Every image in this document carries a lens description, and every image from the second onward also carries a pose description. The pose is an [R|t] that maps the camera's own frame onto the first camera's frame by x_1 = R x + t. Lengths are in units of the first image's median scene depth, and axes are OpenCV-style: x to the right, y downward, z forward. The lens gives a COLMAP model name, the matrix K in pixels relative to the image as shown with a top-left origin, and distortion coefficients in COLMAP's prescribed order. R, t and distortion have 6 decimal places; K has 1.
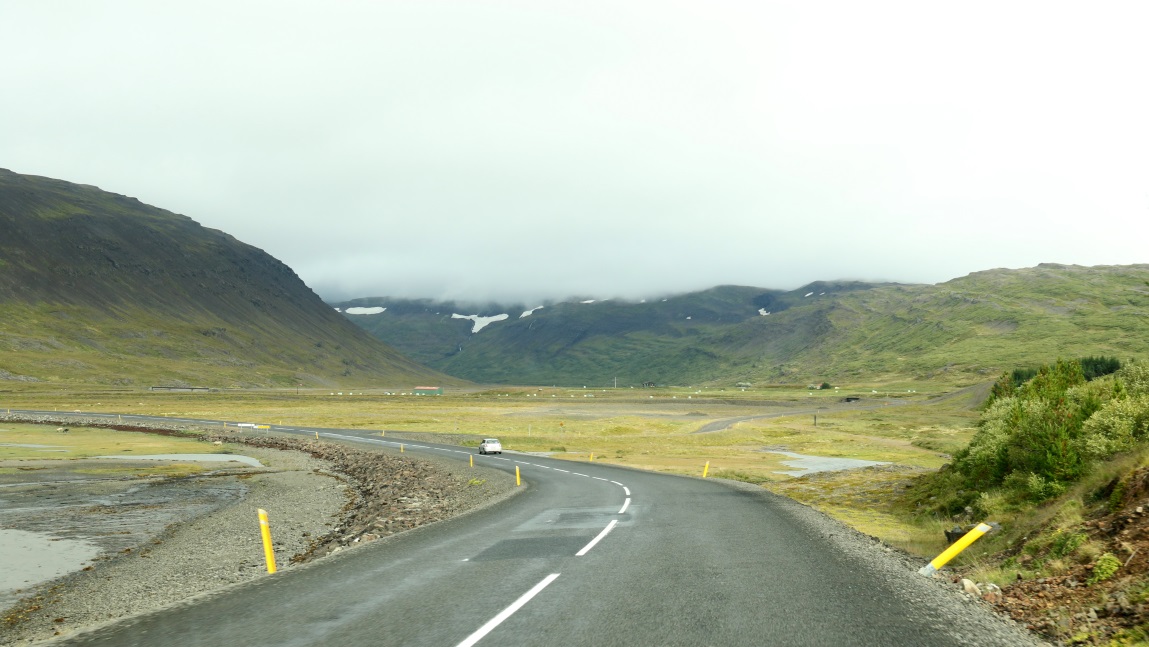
lens RADIAL K [[1813.1, 0, 574.5], [0, 1813.1, 323.5], [0, 0, 1]] dist [0.028519, 2.150631]
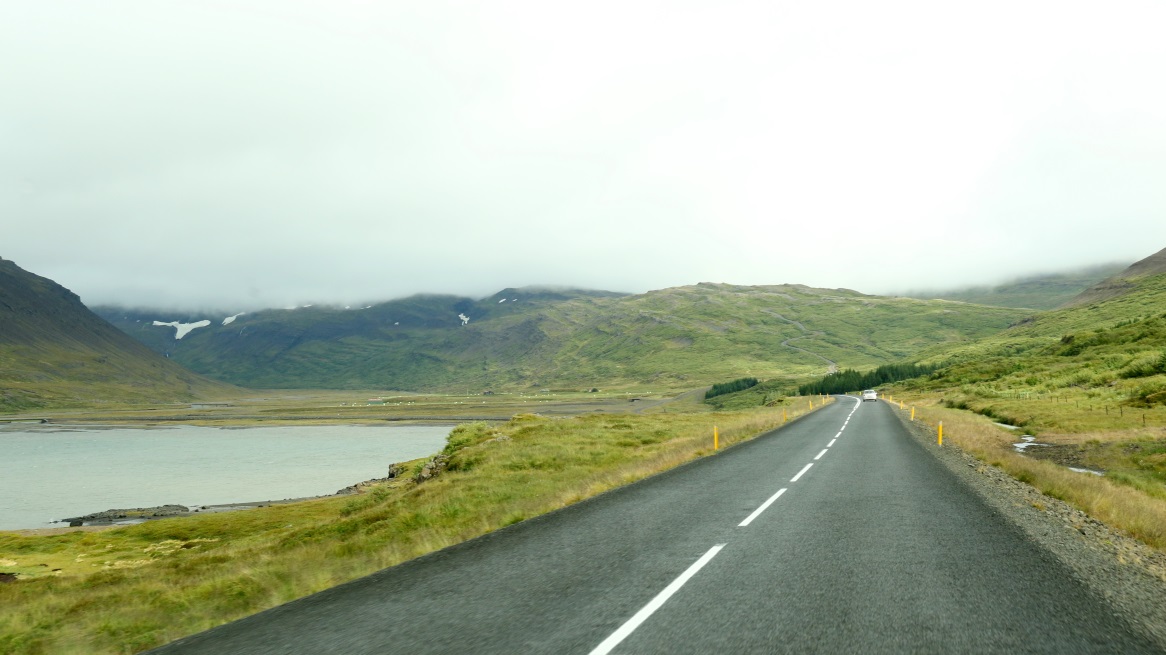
lens RADIAL K [[1840.0, 0, 583.0], [0, 1840.0, 327.5], [0, 0, 1]] dist [0.028519, 2.150631]
pose [[0.981146, -0.024705, 0.191684, -0.059435], [0.023355, 0.999684, 0.009303, -0.011873], [-0.191853, -0.004650, 0.981413, -0.202247]]
